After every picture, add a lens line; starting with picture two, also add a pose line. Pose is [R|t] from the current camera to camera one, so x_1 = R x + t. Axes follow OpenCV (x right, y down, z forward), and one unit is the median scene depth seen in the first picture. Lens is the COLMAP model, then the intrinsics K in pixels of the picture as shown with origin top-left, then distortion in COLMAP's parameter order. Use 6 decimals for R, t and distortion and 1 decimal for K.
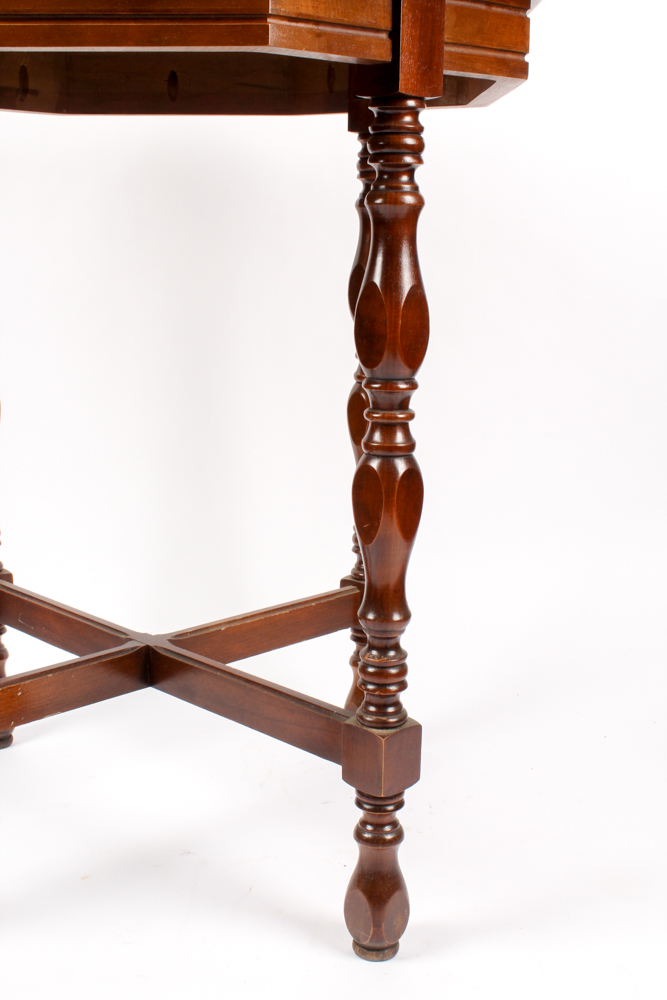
lens RADIAL K [[1346.0, 0, 341.5], [0, 1346.0, 537.1], [0, 0, 1]] dist [-0.096028, 0.000000]
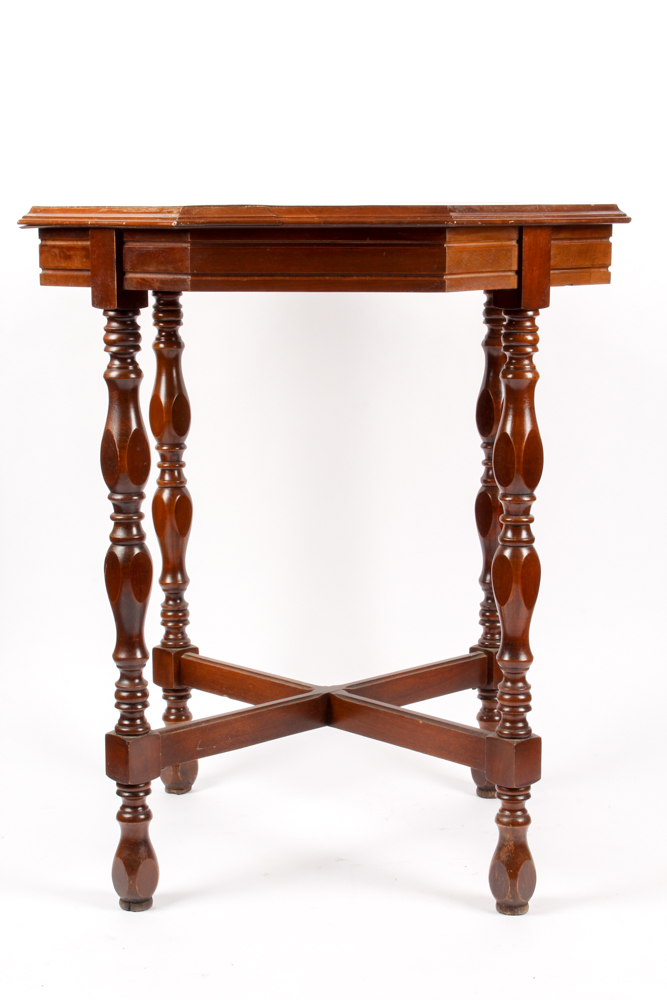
lens RADIAL K [[1878.5, 0, 336.8], [0, 1878.5, 517.6], [0, 0, 1]] dist [0.015264, 0.000000]
pose [[0.999005, -0.007208, -0.044017, -0.070463], [0.003631, 0.996723, -0.080812, 0.073578], [0.044455, 0.080572, 0.995757, -1.050339]]
